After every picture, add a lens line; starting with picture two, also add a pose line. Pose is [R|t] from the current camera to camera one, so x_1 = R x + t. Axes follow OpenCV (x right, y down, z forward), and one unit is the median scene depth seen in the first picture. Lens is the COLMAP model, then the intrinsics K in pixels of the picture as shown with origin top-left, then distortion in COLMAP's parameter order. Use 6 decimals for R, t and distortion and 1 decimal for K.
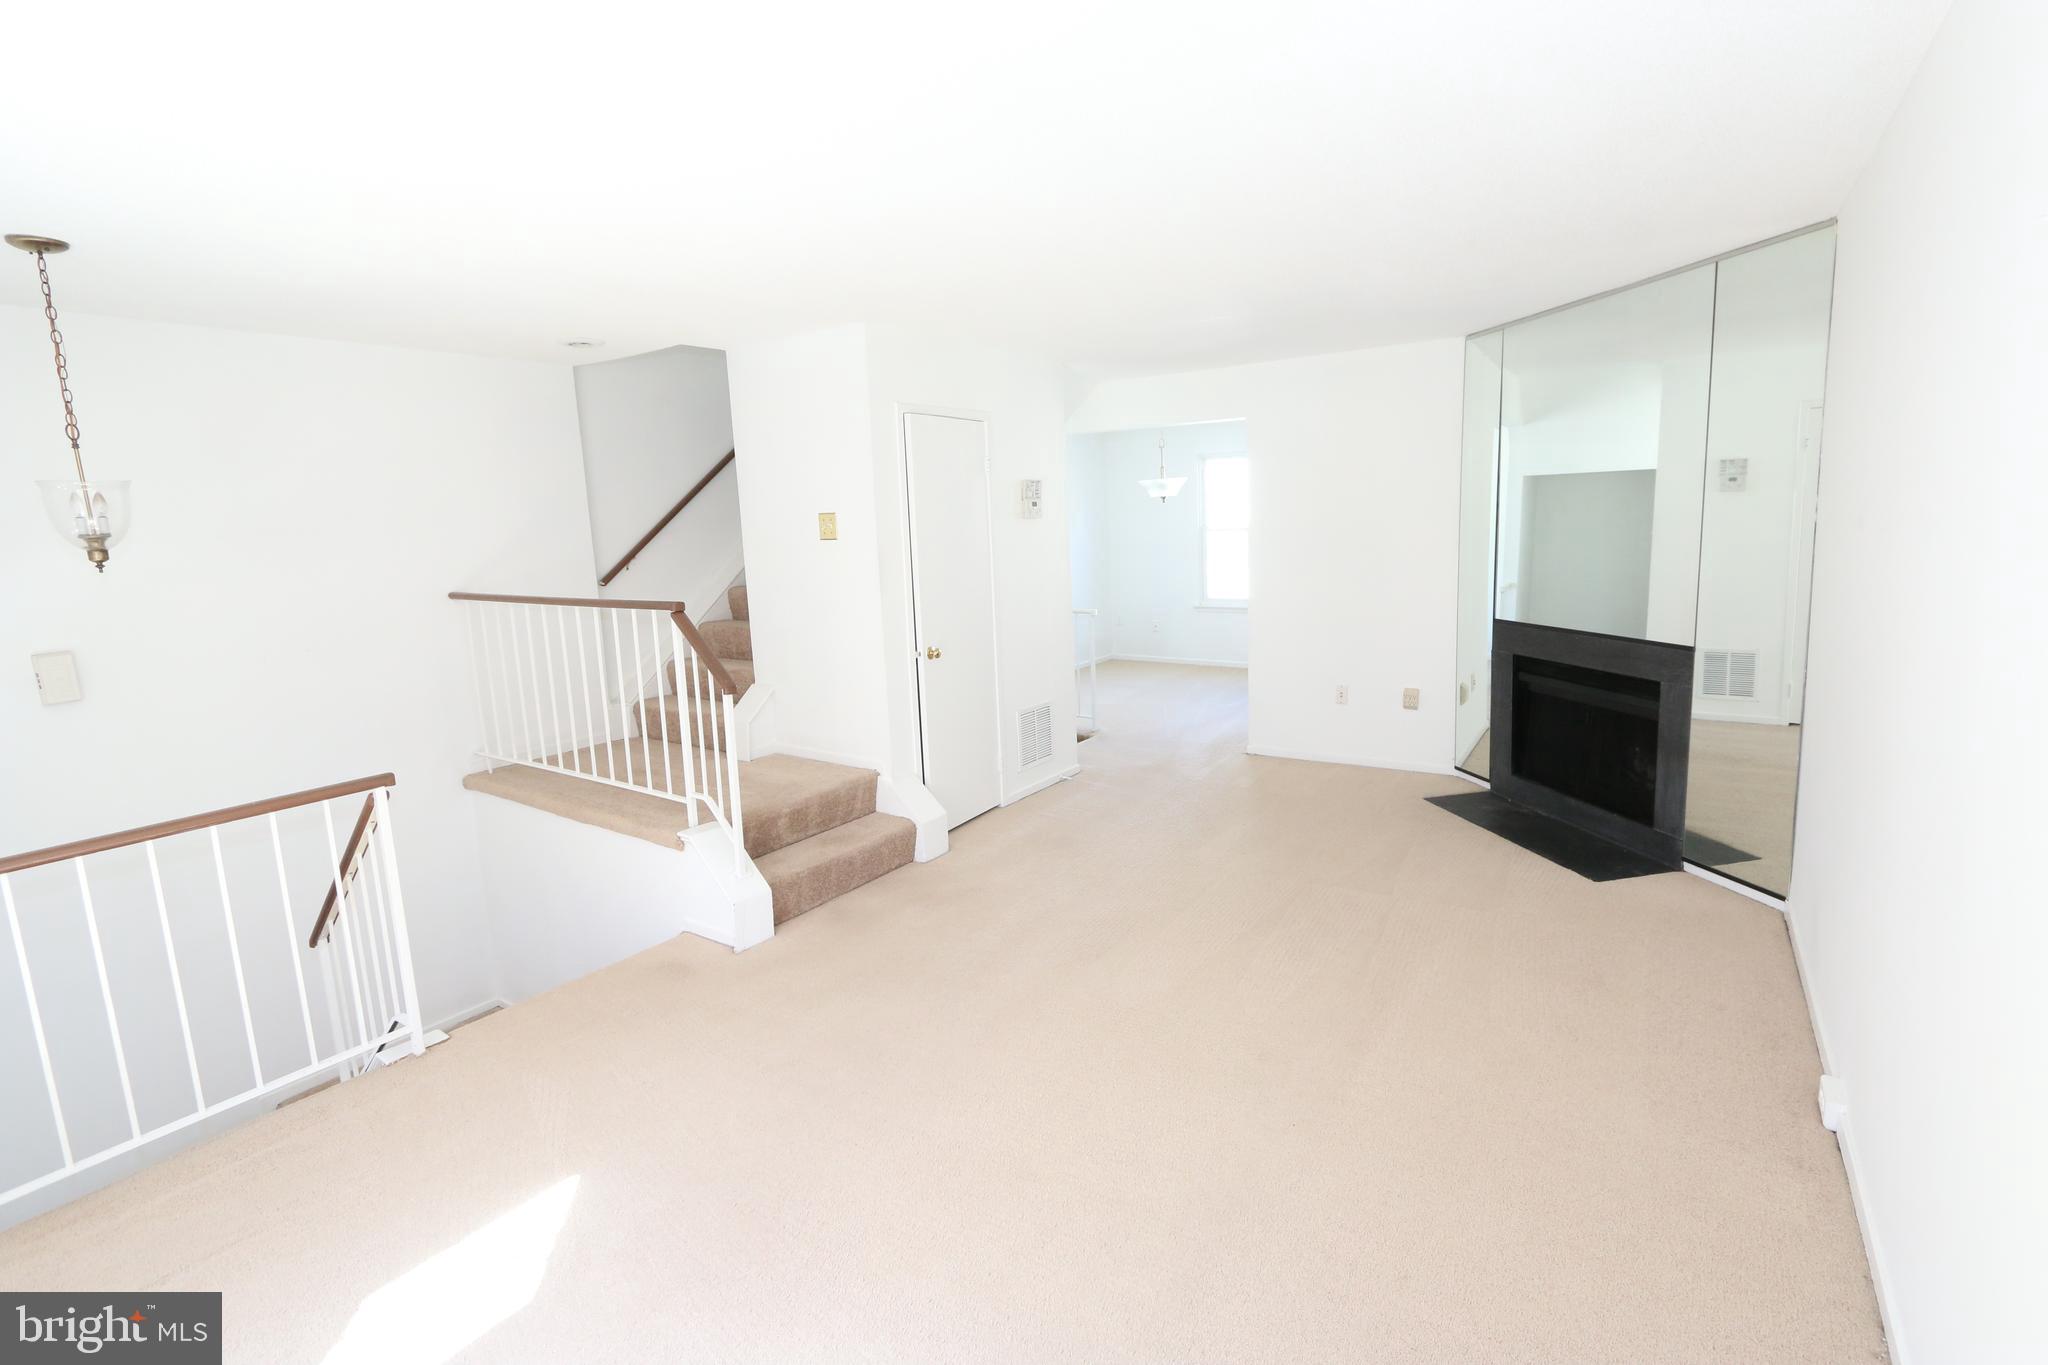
lens RADIAL K [[932.8, 0, 1031.0], [0, 932.8, 673.4], [0, 0, 1]] dist [-0.016565, -0.000038]
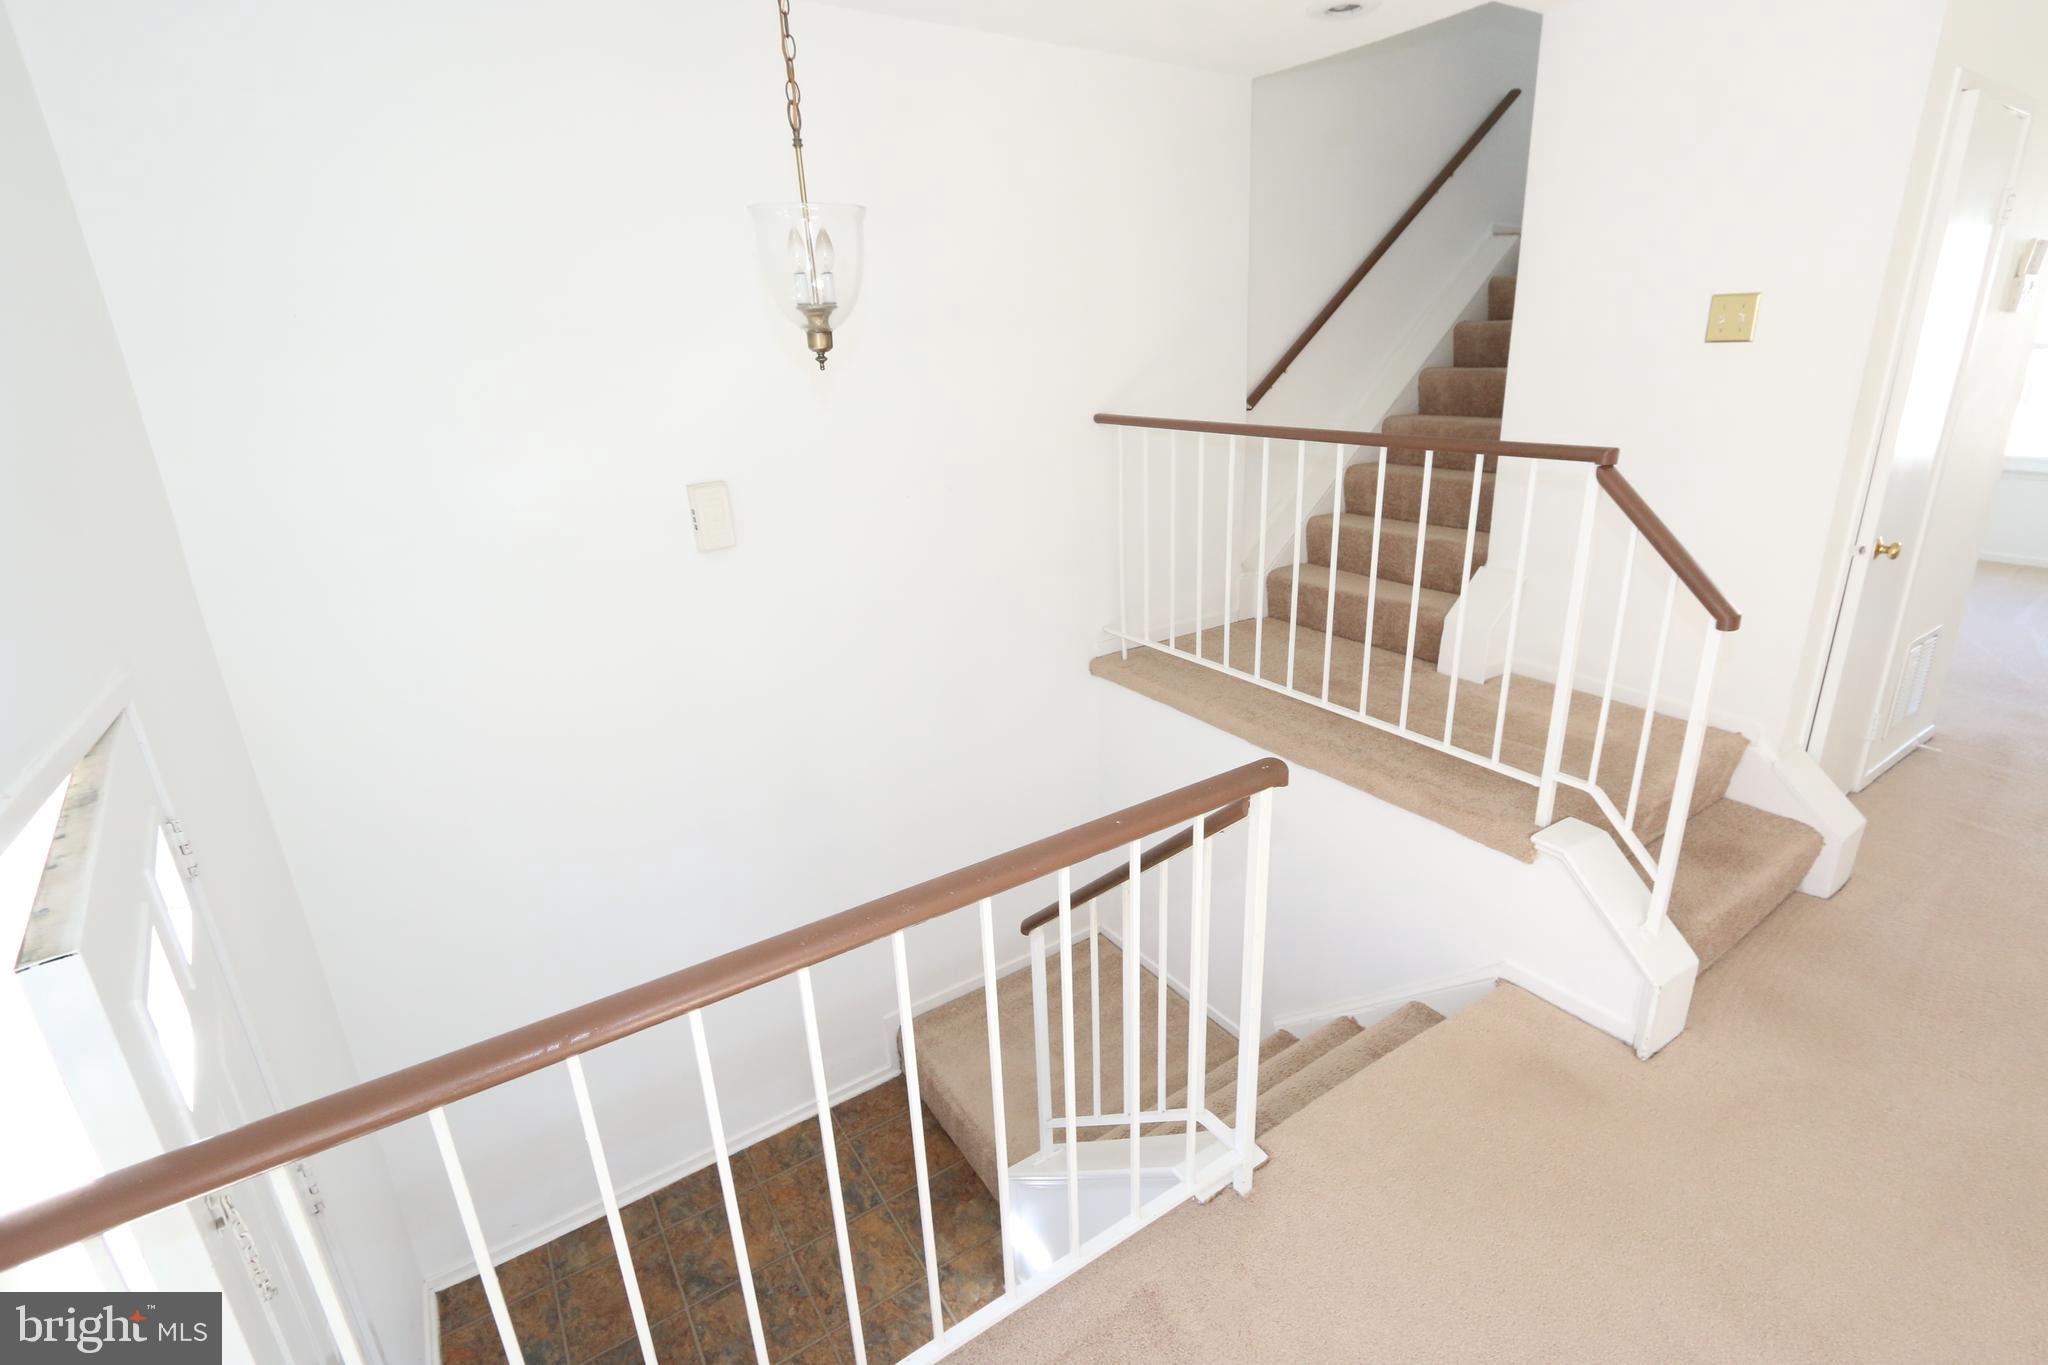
lens RADIAL K [[932.8, 0, 1031.0], [0, 932.8, 673.4], [0, 0, 1]] dist [-0.016565, -0.000038]
pose [[0.928187, 0.128915, -0.349070, -0.476470], [-0.062020, 0.978546, 0.196474, -0.031485], [0.366909, -0.160716, 0.916269, 0.333846]]
